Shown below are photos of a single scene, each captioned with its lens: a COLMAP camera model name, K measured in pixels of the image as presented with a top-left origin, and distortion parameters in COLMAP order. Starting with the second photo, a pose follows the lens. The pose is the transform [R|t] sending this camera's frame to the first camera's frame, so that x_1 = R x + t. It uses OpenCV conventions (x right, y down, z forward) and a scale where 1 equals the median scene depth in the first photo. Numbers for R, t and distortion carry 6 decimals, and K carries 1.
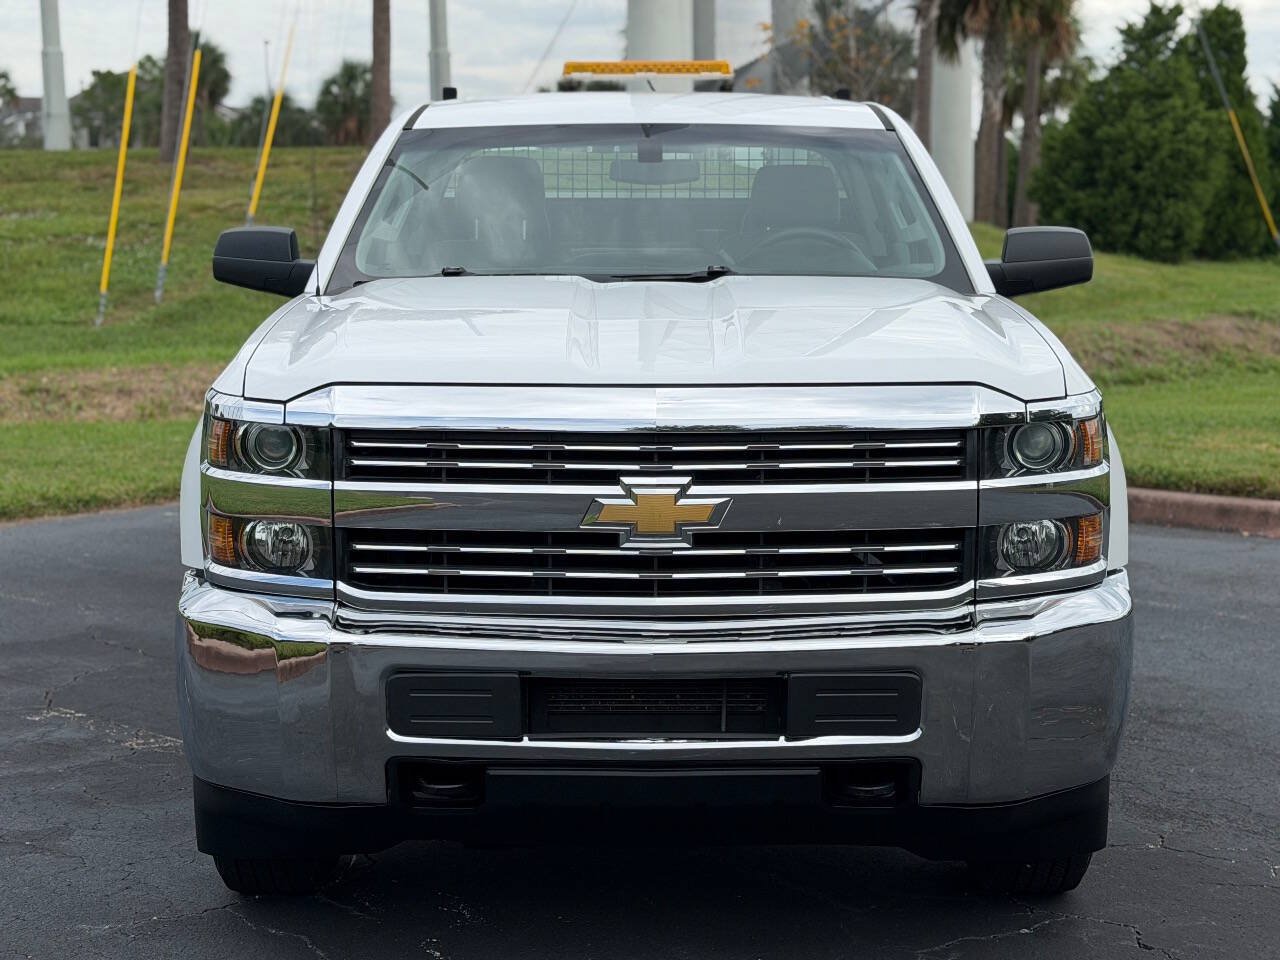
lens RADIAL K [[2251.2, 0, 600.5], [0, 2251.2, 510.5], [0, 0, 1]] dist [0.124707, -0.048079]
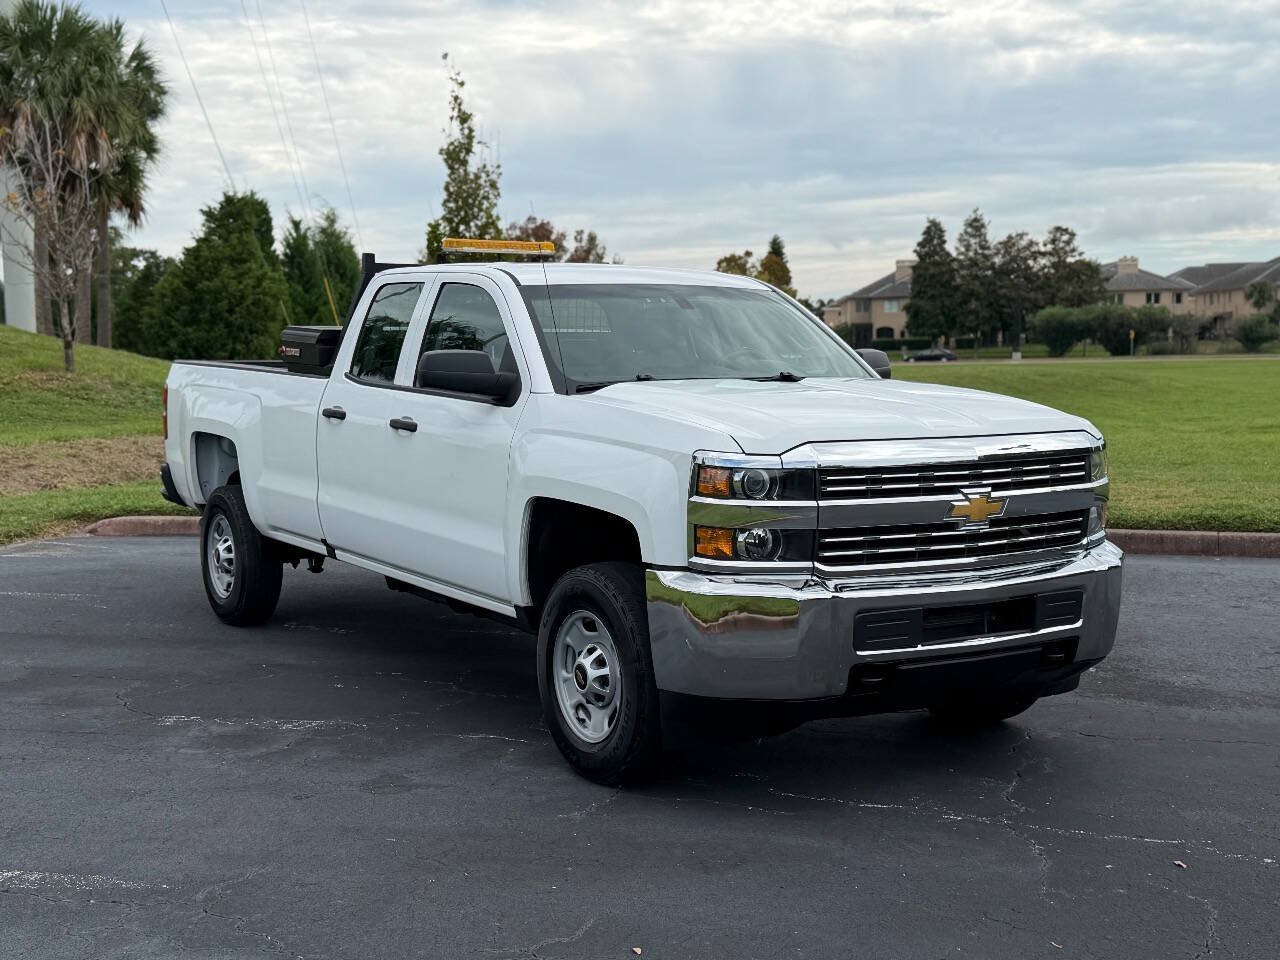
lens RADIAL K [[1663.3, 0, 638.5], [0, 1663.3, 505.5], [0, 0, 1]] dist [0.201816, -0.451807]
pose [[0.832882, -0.051931, 0.551008, -0.582681], [0.071122, 0.997376, -0.013504, -0.001600], [-0.548861, 0.050436, 0.834391, 0.033505]]
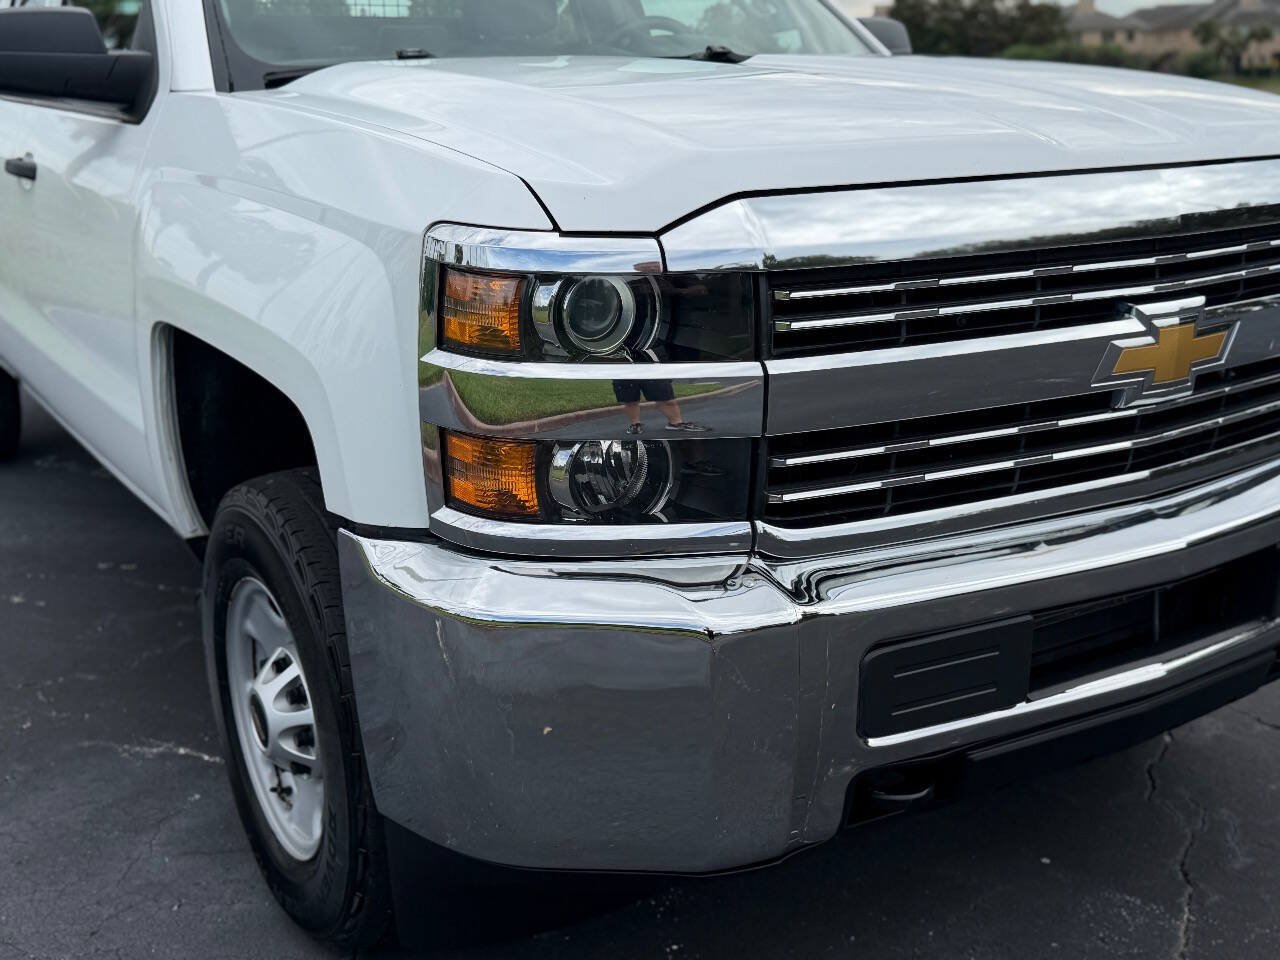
lens RADIAL K [[1397.9, 0, 623.6], [0, 1397.9, 506.1], [0, 0, 1]] dist [0.211063, -0.525496]
pose [[0.839780, -0.167110, 0.516570, -0.225633], [0.090923, 0.981303, 0.169639, -0.027059], [-0.535260, -0.095491, 0.839272, 0.454068]]
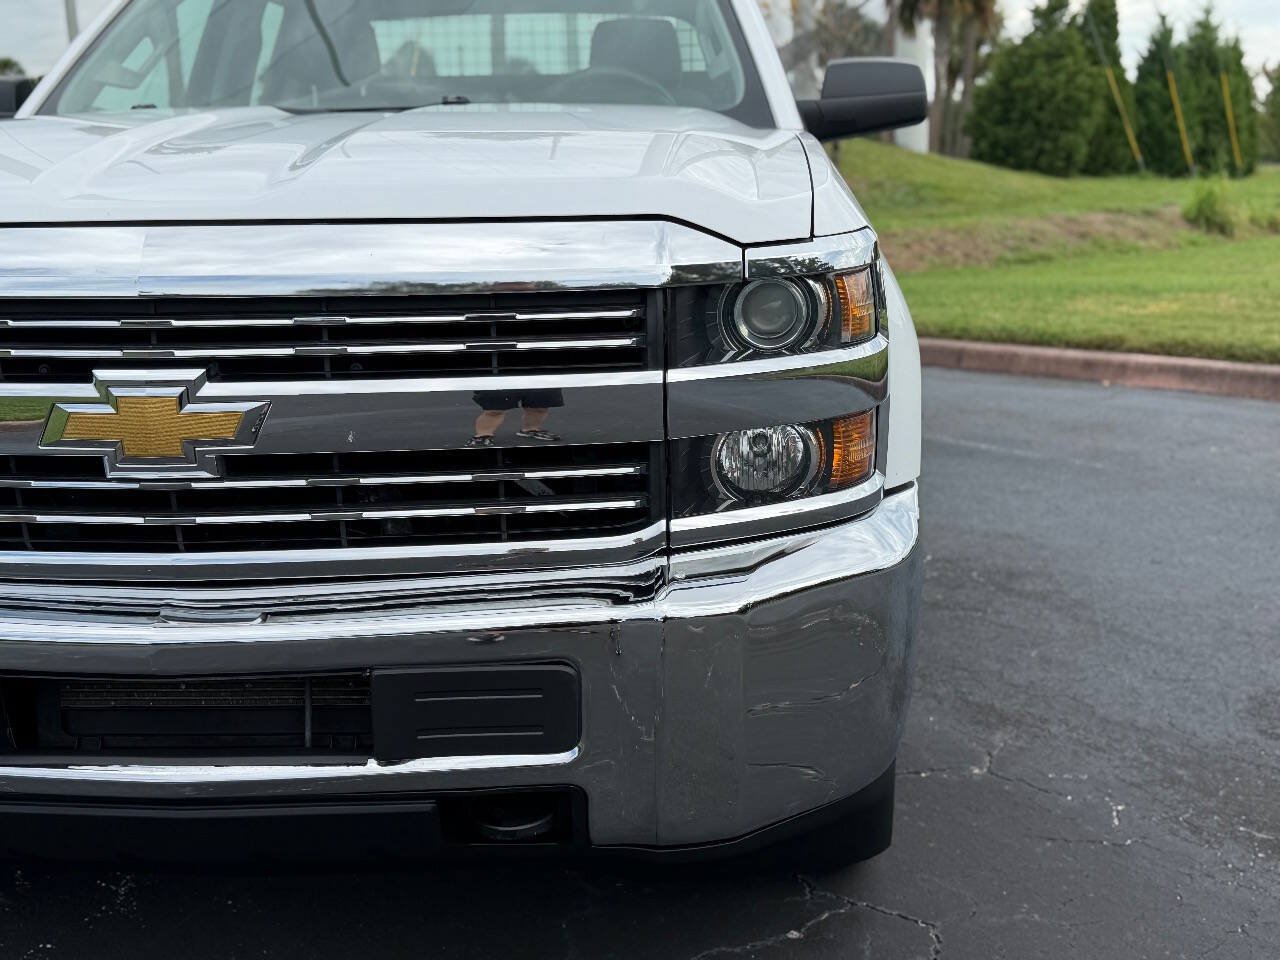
lens RADIAL K [[1397.9, 0, 623.6], [0, 1397.9, 506.1], [0, 0, 1]] dist [0.211063, -0.525496]
pose [[0.998515, -0.006068, -0.054130, 0.114186], [0.011737, 0.994399, 0.105035, -0.010807], [0.053190, -0.105514, 0.992994, 0.383900]]
